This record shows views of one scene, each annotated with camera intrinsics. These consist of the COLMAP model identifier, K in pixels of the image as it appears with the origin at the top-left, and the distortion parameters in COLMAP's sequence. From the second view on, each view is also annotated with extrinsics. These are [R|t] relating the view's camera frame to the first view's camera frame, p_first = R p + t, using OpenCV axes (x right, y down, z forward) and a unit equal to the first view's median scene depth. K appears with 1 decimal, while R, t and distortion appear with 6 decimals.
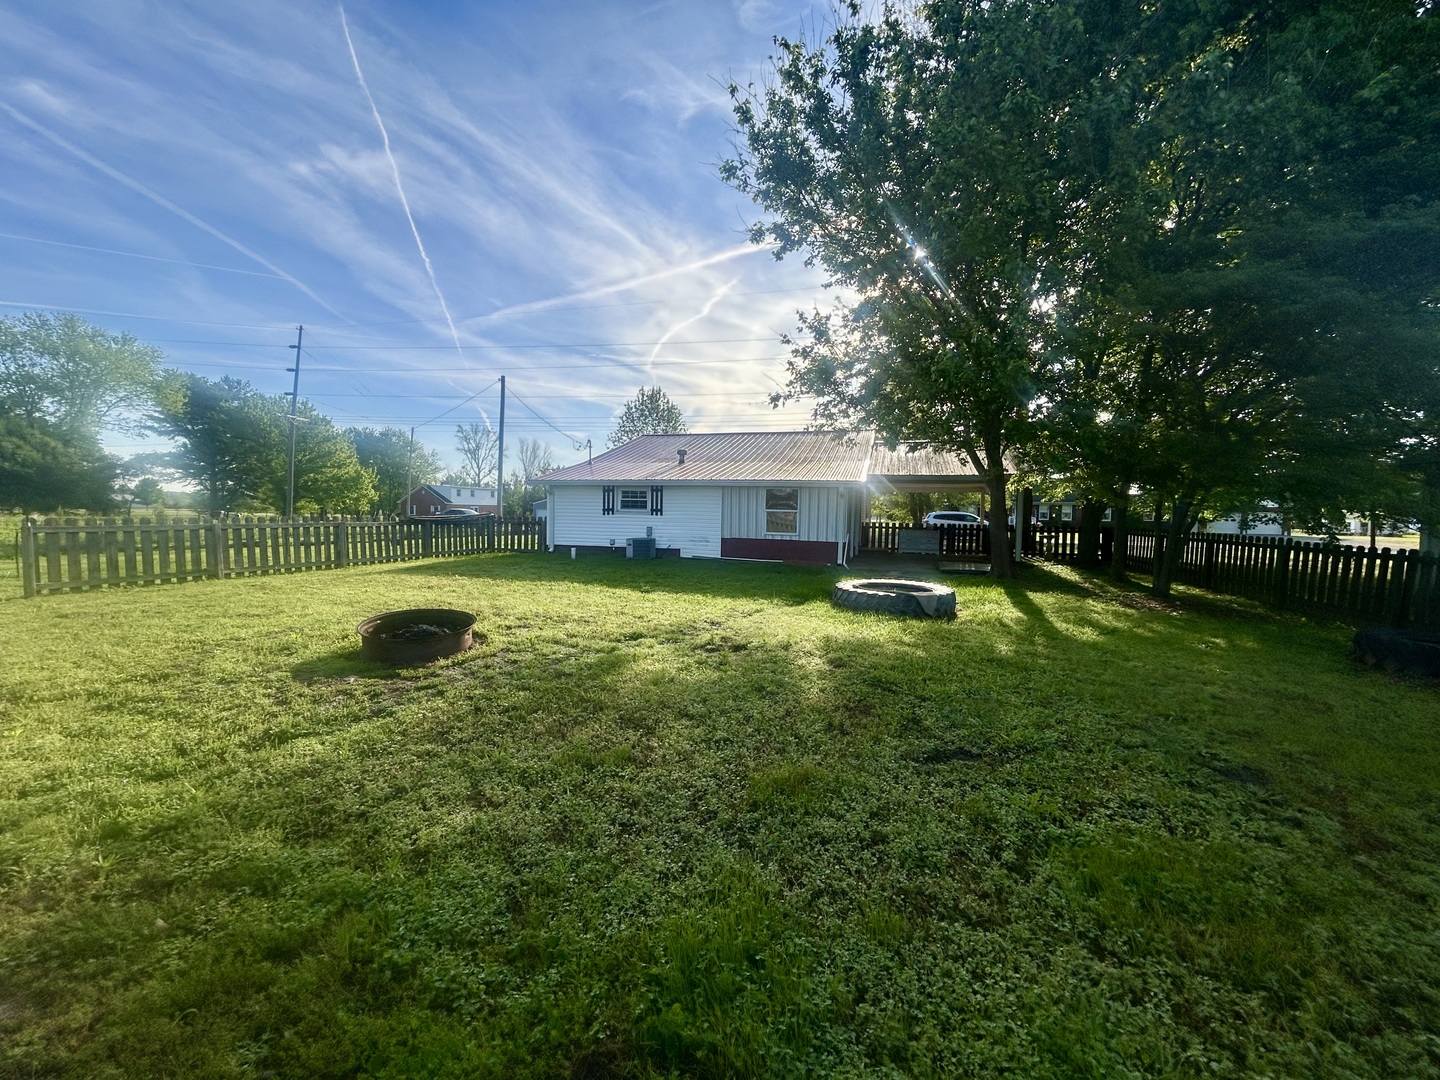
lens RADIAL K [[582.8, 0, 733.6], [0, 582.8, 510.1], [0, 0, 1]] dist [-0.003124, 0.002088]
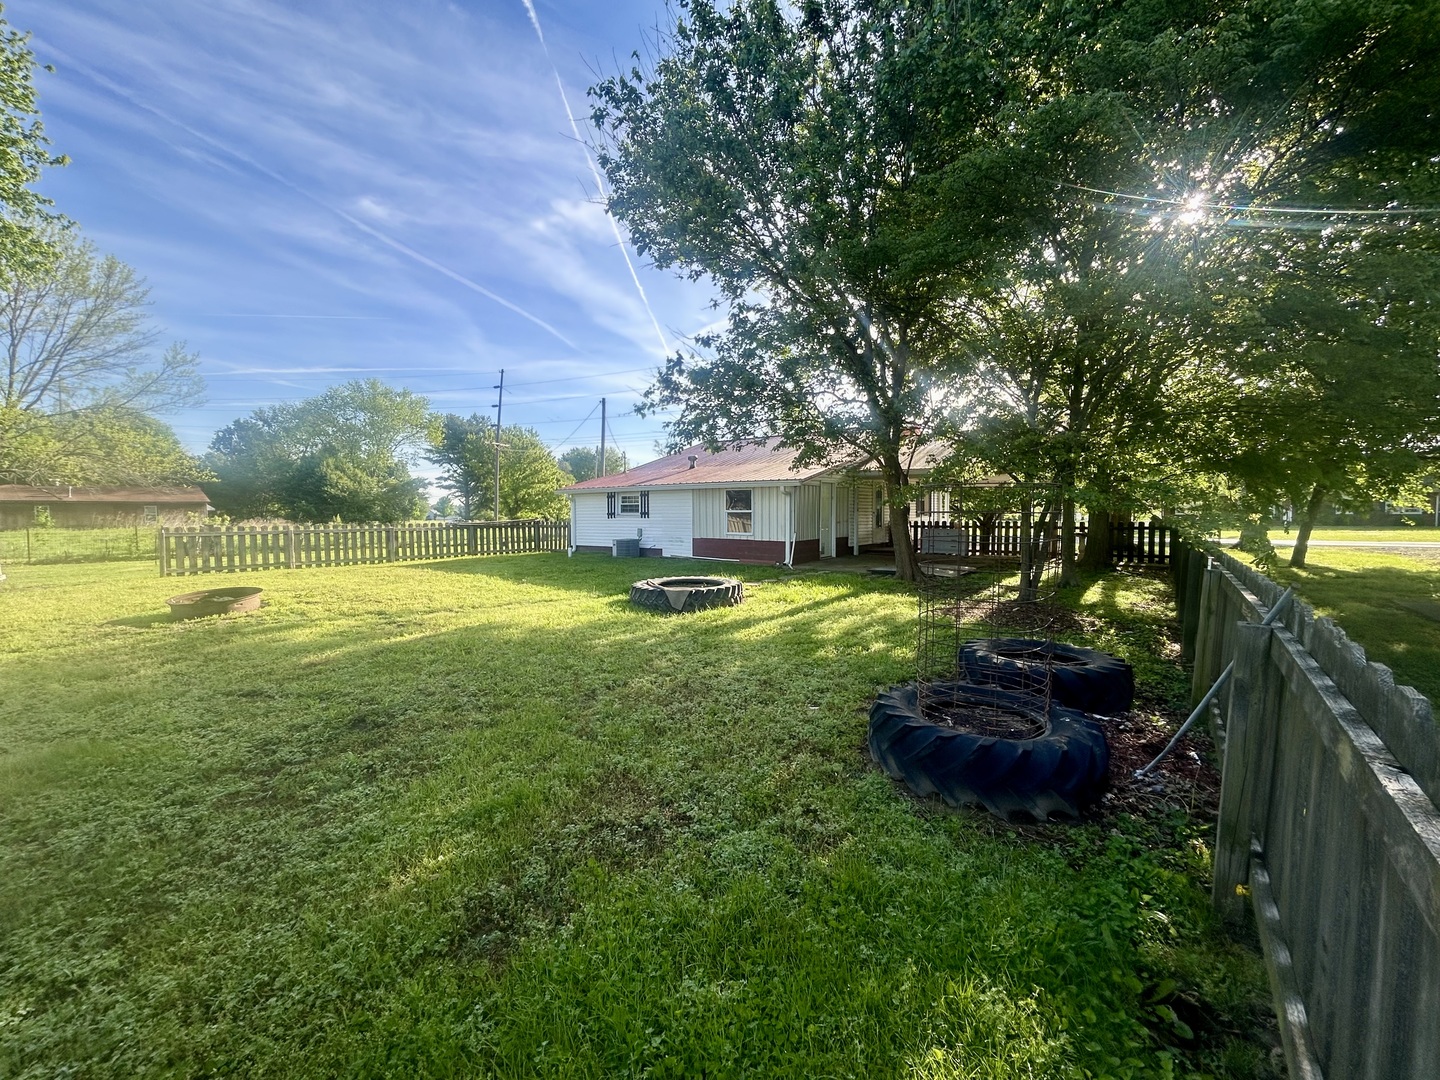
lens RADIAL K [[582.8, 0, 724.5], [0, 582.8, 547.0], [0, 0, 1]] dist [-0.003124, 0.002088]
pose [[0.938560, -0.001135, -0.345114, 0.372800], [0.020845, 0.998355, 0.053406, 0.007479], [0.344486, -0.057318, 0.937040, 0.027338]]
